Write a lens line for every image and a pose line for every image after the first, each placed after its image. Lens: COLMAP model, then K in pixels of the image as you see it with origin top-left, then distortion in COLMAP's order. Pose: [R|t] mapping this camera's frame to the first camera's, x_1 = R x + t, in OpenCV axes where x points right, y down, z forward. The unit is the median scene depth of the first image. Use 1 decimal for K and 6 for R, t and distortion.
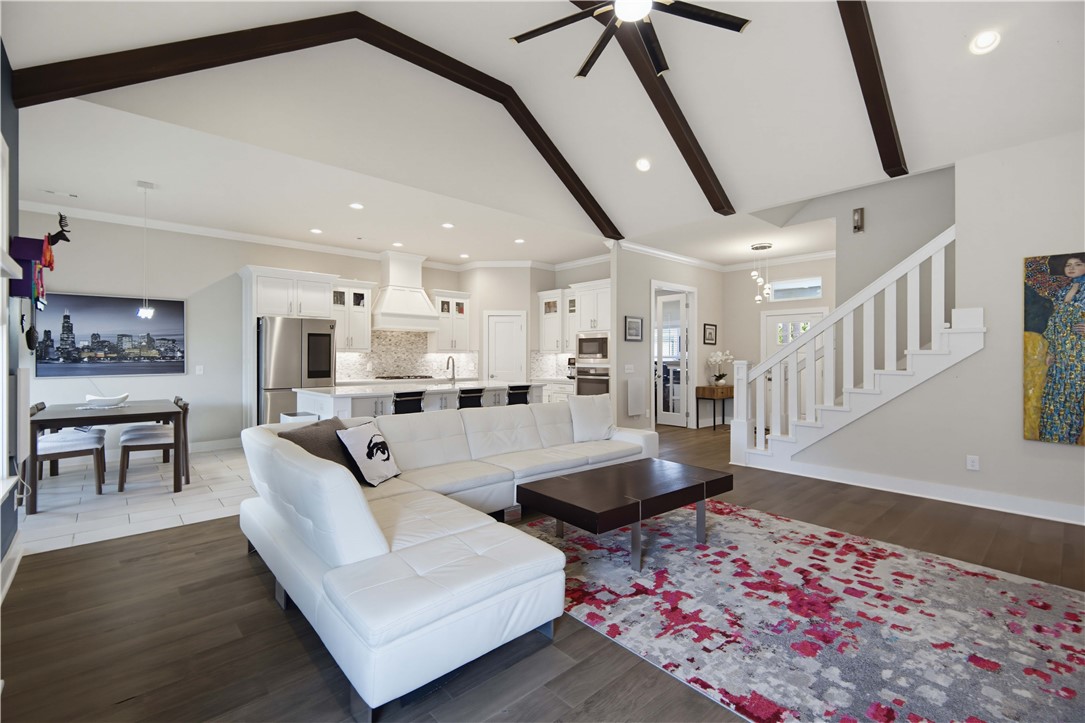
lens RADIAL K [[484.1, 0, 544.5], [0, 484.1, 359.2], [0, 0, 1]] dist [0.002062, 0.000163]
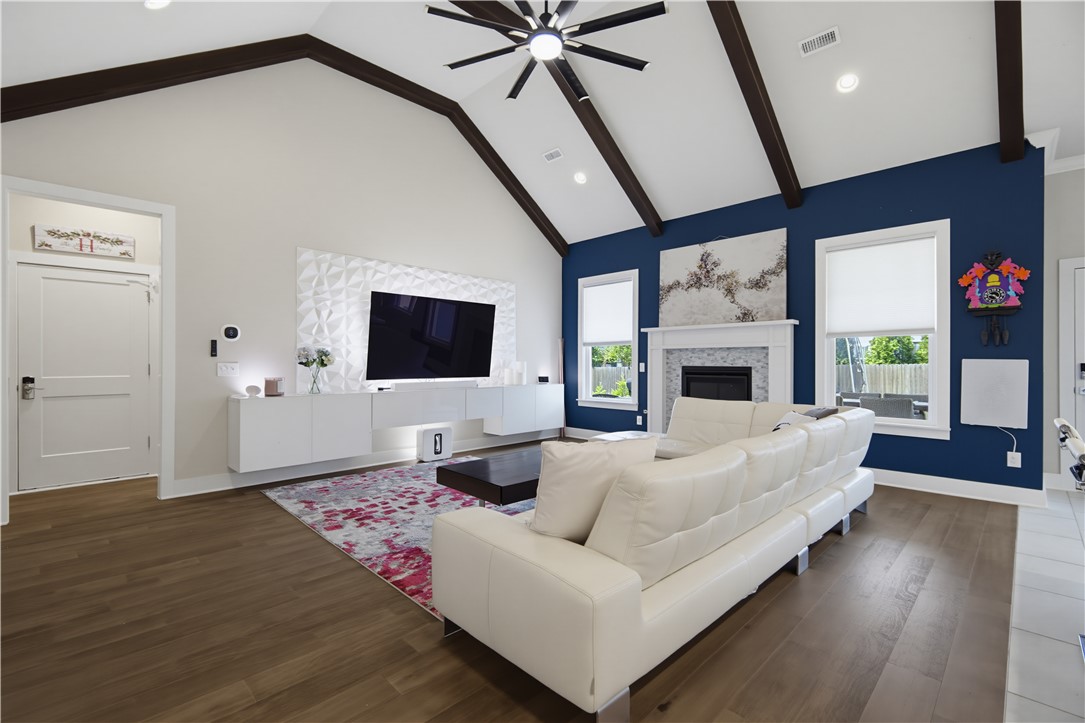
lens RADIAL K [[484.1, 0, 541.3], [0, 484.1, 361.2], [0, 0, 1]] dist [0.002062, 0.000163]
pose [[-0.998842, -0.004389, -0.047917, 0.242864], [-0.004420, 0.999990, 0.000537, 0.023643], [0.047915, 0.000748, -0.998851, 2.124988]]
